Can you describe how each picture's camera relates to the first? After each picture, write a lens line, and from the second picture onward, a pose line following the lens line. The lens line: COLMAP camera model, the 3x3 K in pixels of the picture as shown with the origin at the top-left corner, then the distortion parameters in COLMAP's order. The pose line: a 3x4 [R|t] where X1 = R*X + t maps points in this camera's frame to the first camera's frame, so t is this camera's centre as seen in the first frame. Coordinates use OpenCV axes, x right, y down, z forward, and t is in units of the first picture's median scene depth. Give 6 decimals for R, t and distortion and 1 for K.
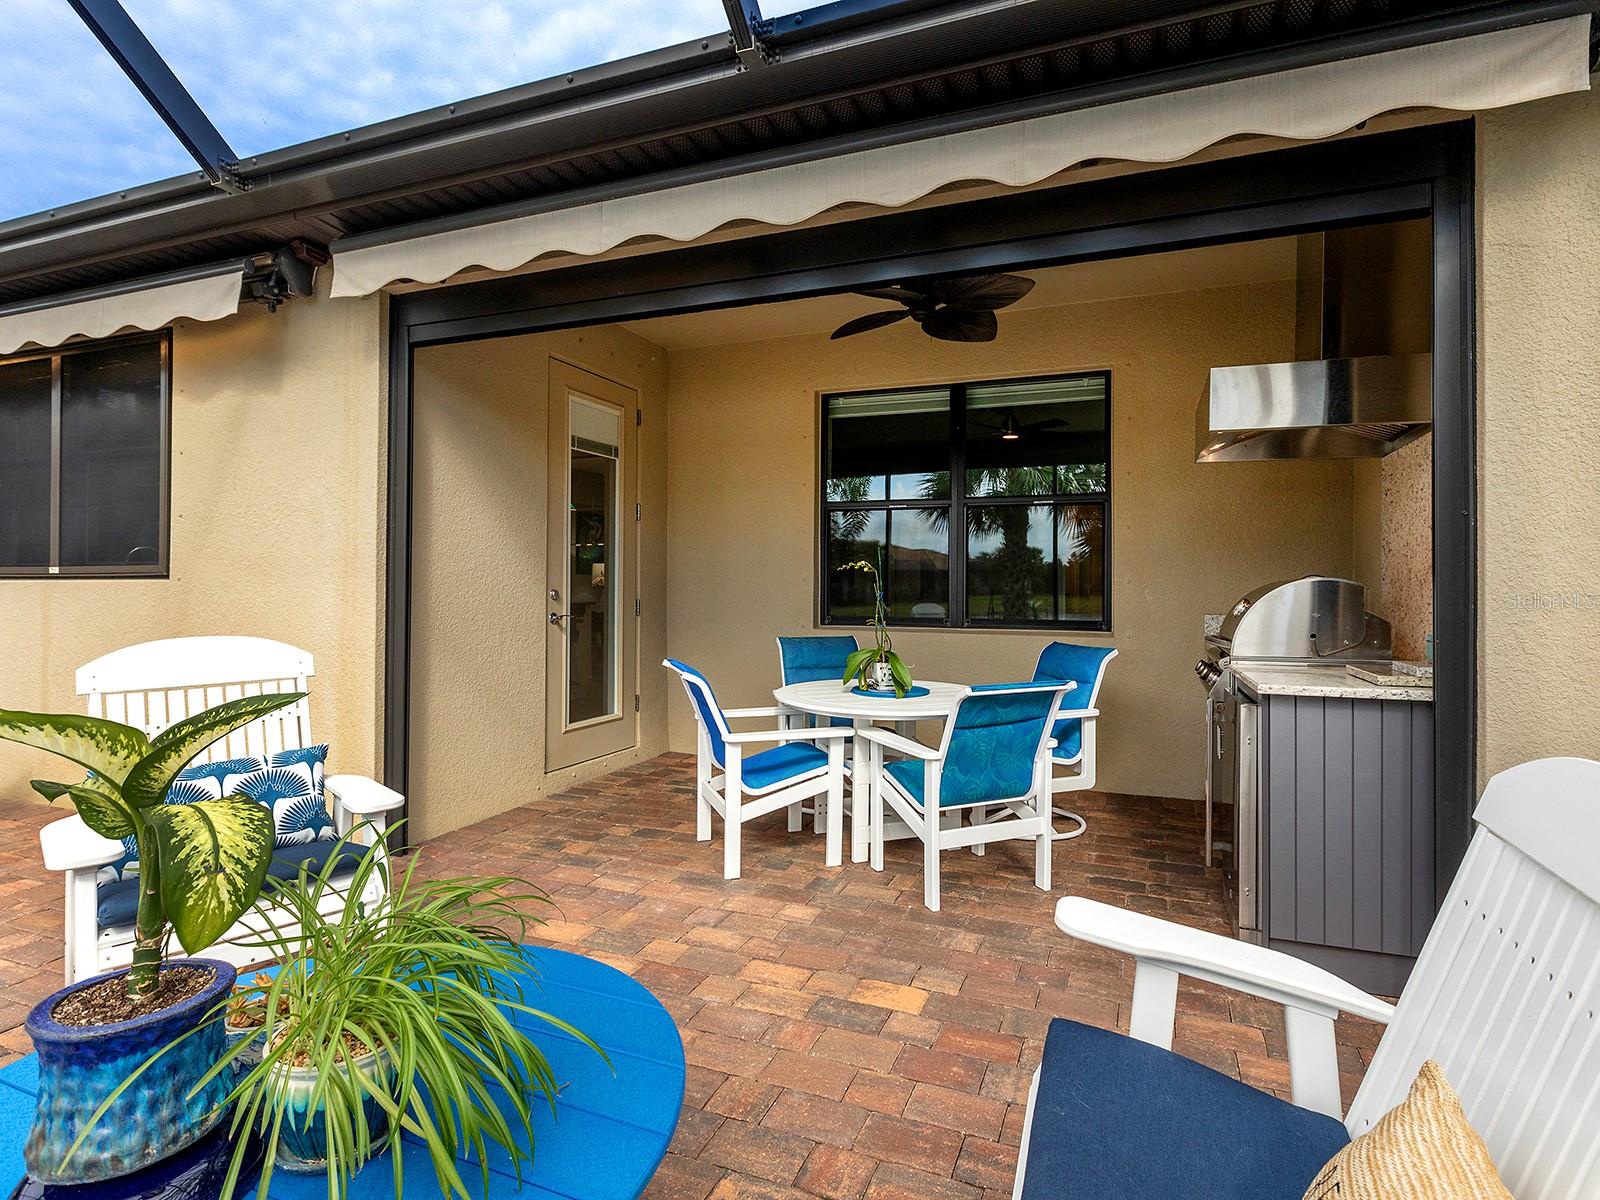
lens RADIAL K [[799.7, 0, 808.4], [0, 799.7, 595.0], [0, 0, 1]] dist [0.000859, 0.001071]
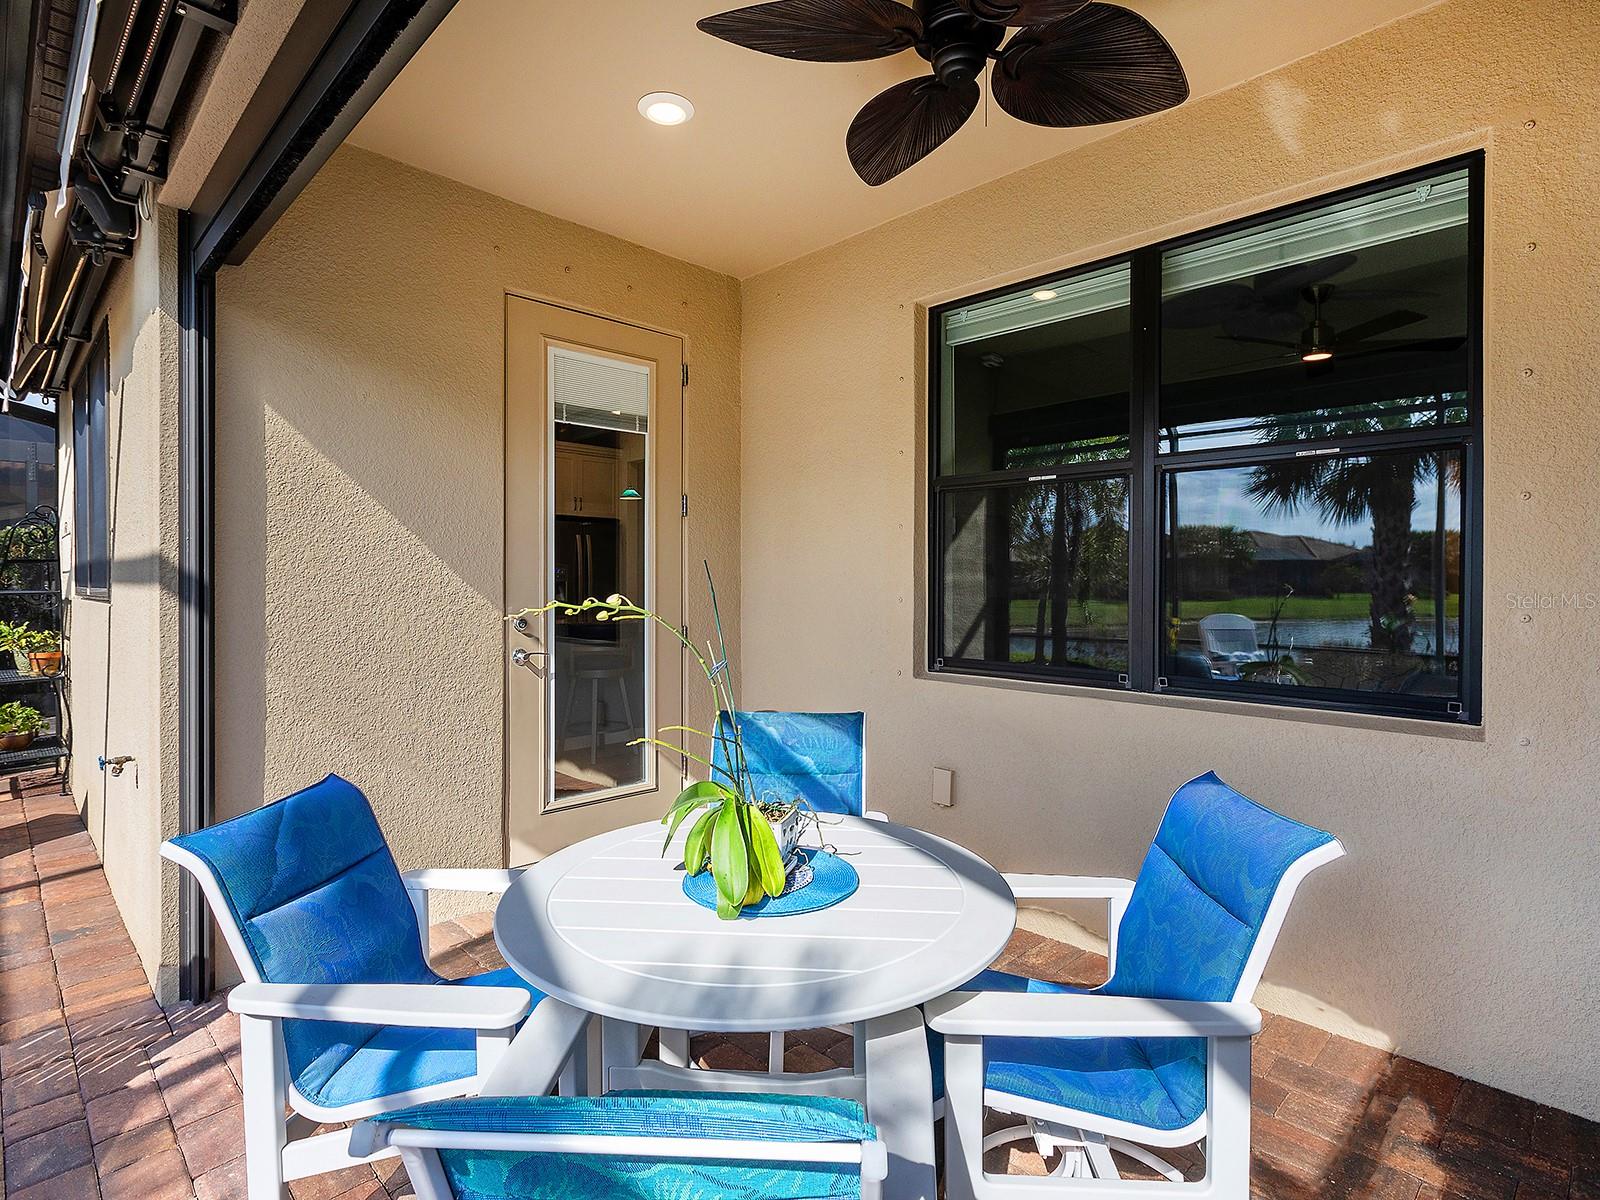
lens RADIAL K [[799.7, 0, 808.4], [0, 799.7, 595.0], [0, 0, 1]] dist [0.000859, 0.001071]
pose [[0.919252, 0.003284, -0.393656, 0.185919], [-0.000610, 0.999976, 0.006920, -0.027778], [0.393669, -0.006121, 0.919232, 0.388439]]
